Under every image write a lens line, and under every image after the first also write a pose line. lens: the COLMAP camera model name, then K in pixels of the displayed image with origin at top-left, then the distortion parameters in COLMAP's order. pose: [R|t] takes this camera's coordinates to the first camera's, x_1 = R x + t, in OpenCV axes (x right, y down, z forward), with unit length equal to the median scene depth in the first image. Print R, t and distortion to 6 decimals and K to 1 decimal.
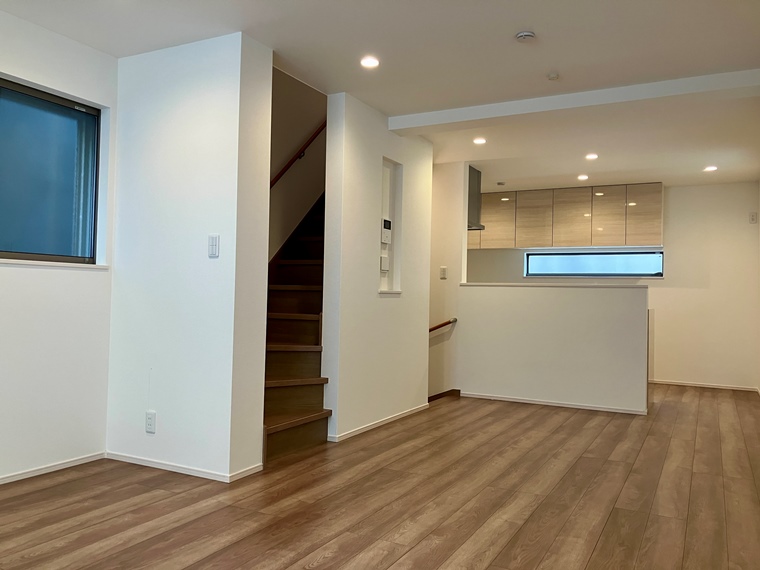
lens RADIAL K [[621.3, 0, 380.0], [0, 621.3, 285.0], [0, 0, 1]] dist [0.018789, 0.005165]
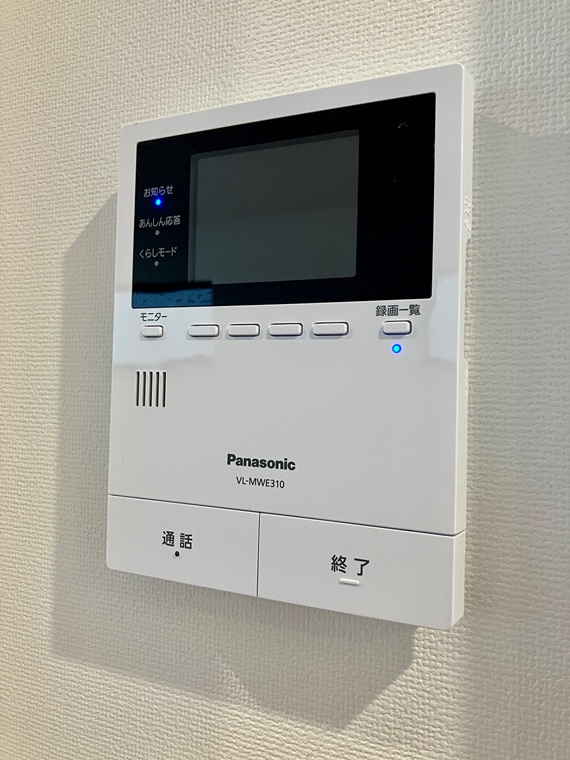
lens RADIAL K [[621.3, 0, 285.0], [0, 621.3, 380.0], [0, 0, 1]] dist [0.018789, 0.005165]
pose [[0.060171, -0.035618, -0.997552, 0.055416], [-0.007992, 0.999314, -0.036163, -0.083527], [0.998156, 0.010149, 0.059845, 1.008832]]
